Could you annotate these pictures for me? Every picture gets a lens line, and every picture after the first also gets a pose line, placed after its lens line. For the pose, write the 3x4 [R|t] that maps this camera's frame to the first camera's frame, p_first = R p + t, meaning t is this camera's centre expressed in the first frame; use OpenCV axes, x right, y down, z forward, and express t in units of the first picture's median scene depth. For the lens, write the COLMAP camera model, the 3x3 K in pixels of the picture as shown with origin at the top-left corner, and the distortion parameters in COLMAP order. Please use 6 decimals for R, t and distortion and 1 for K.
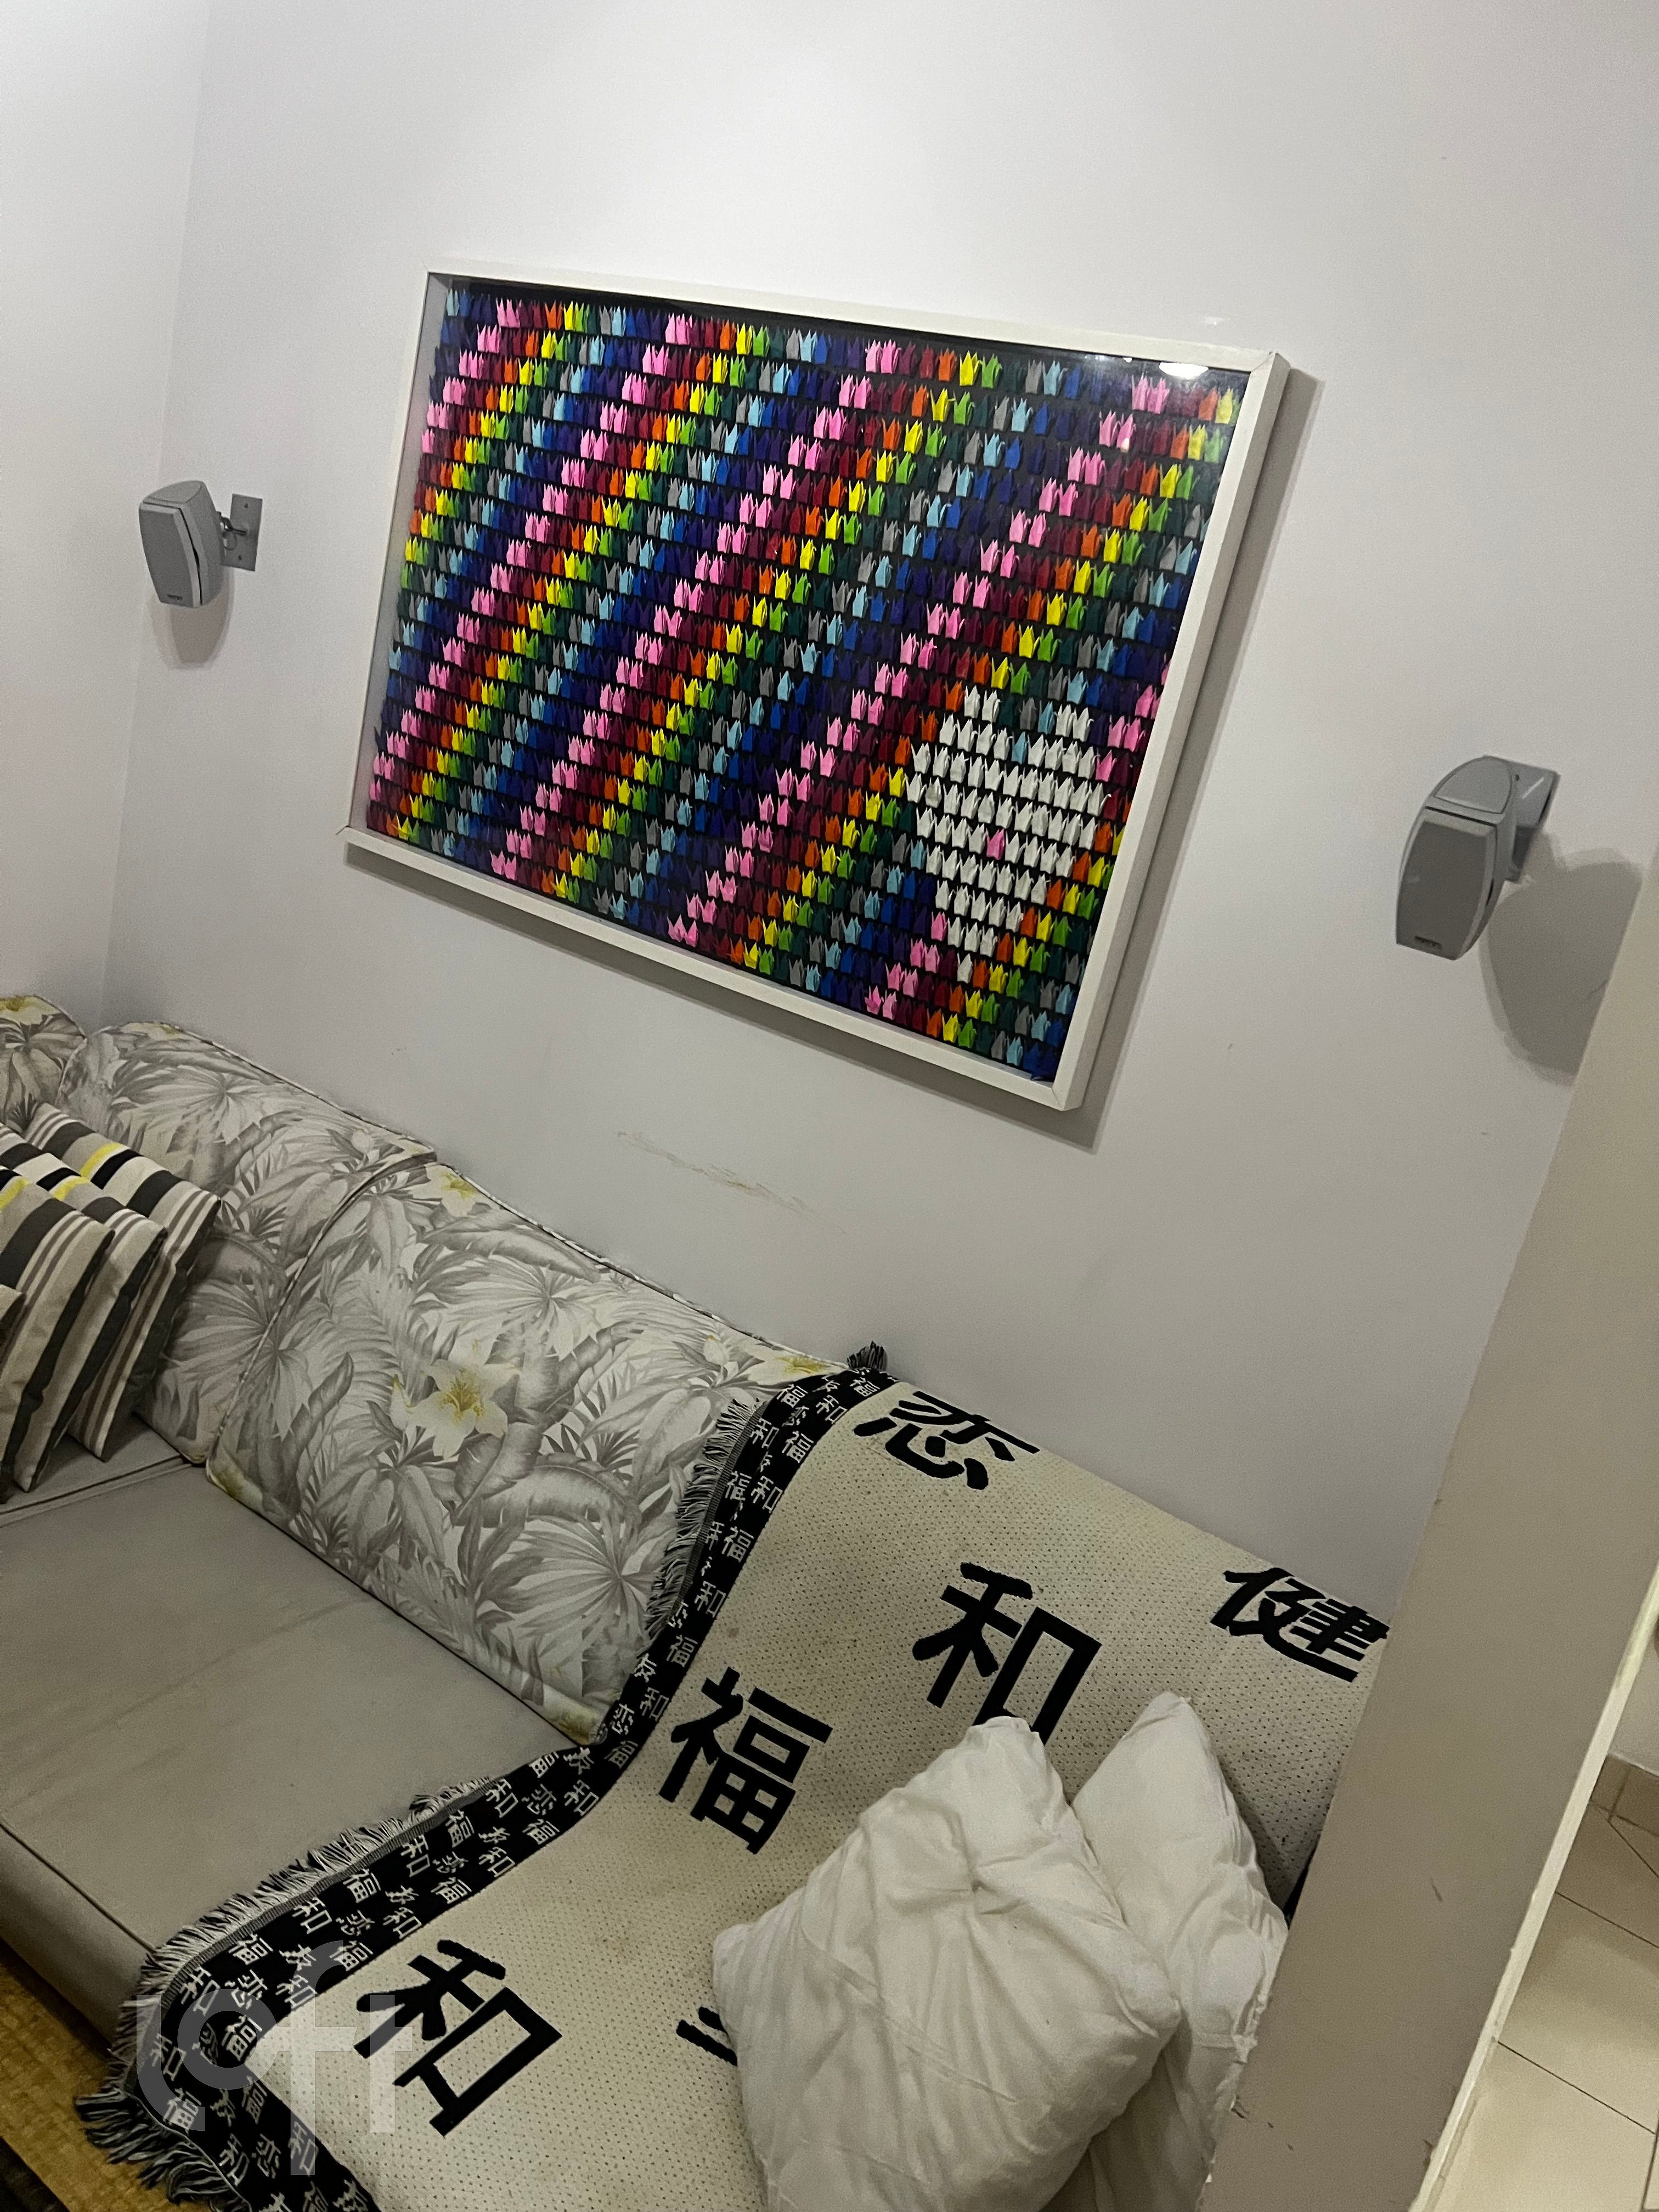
lens RADIAL K [[1656.6, 0, 817.6], [0, 1656.6, 1117.5], [0, 0, 1]] dist [0.058674, -0.063103]
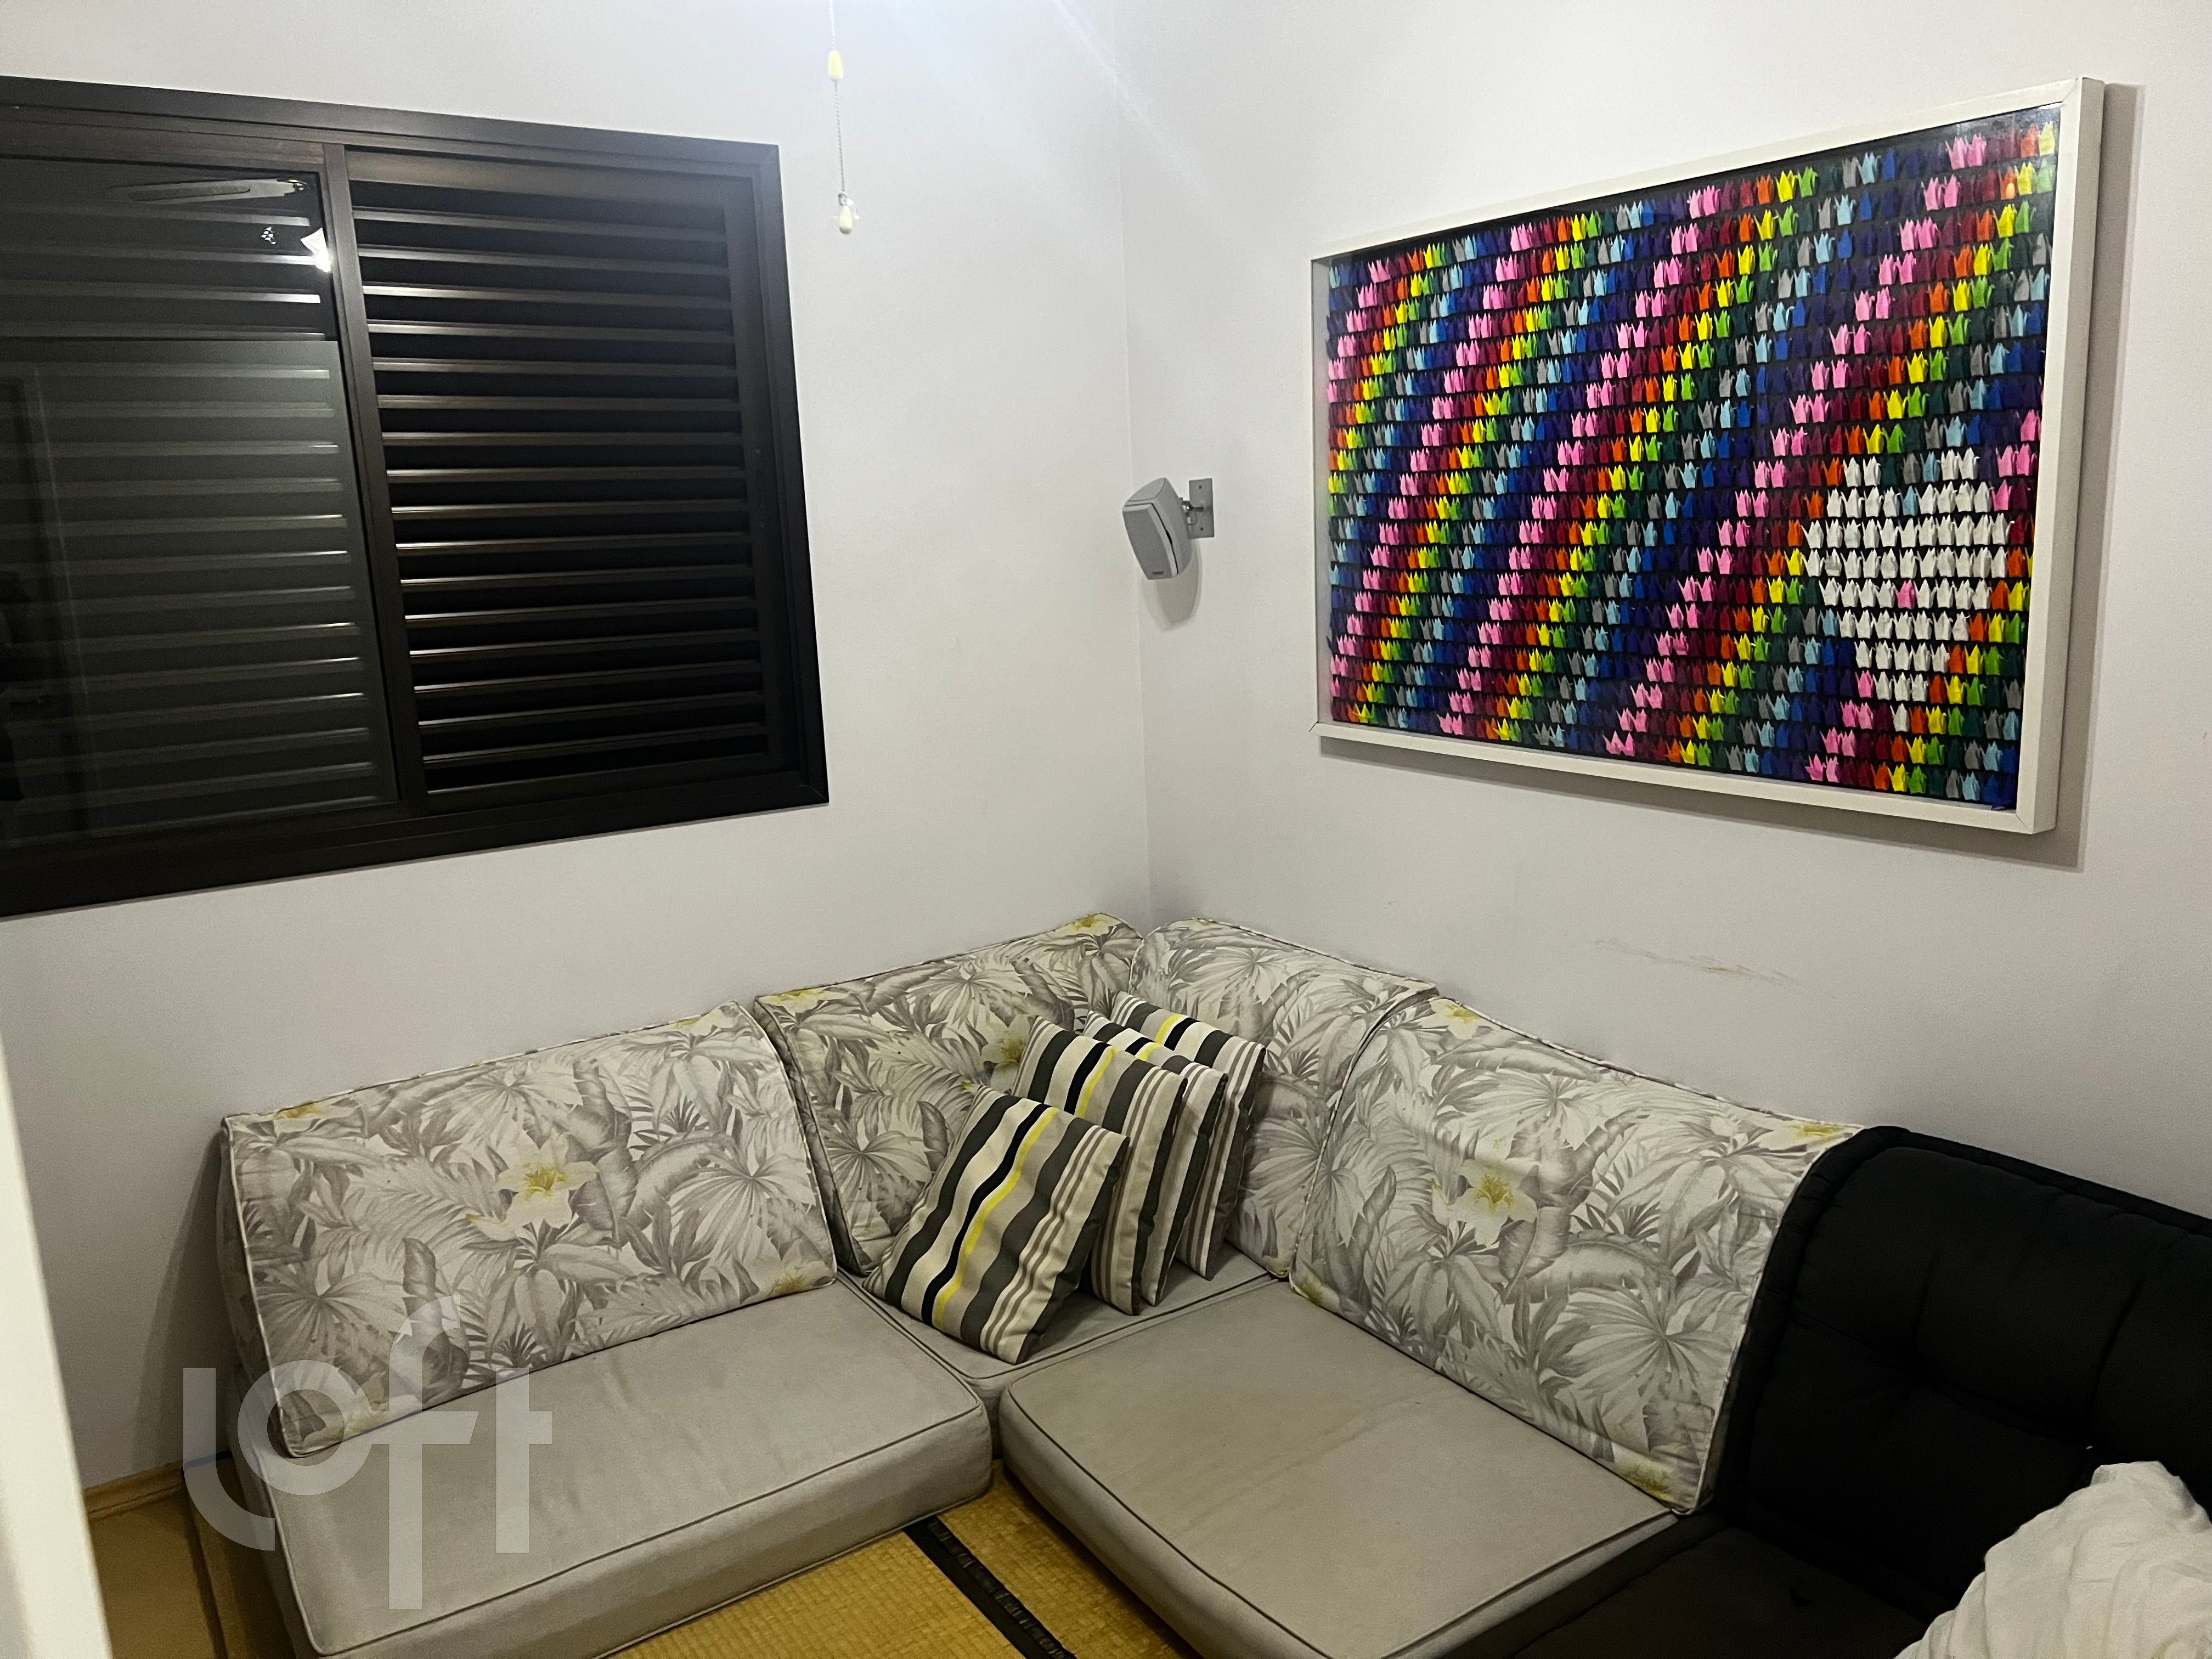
lens RADIAL K [[1656.6, 0, 1112.5], [0, 1656.6, 831.3], [0, 0, 1]] dist [0.058674, -0.063103]
pose [[0.897944, -0.185945, -0.398900, 0.046896], [0.140859, 0.980111, -0.139792, 0.051241], [0.416960, 0.069337, 0.906276, -0.132969]]
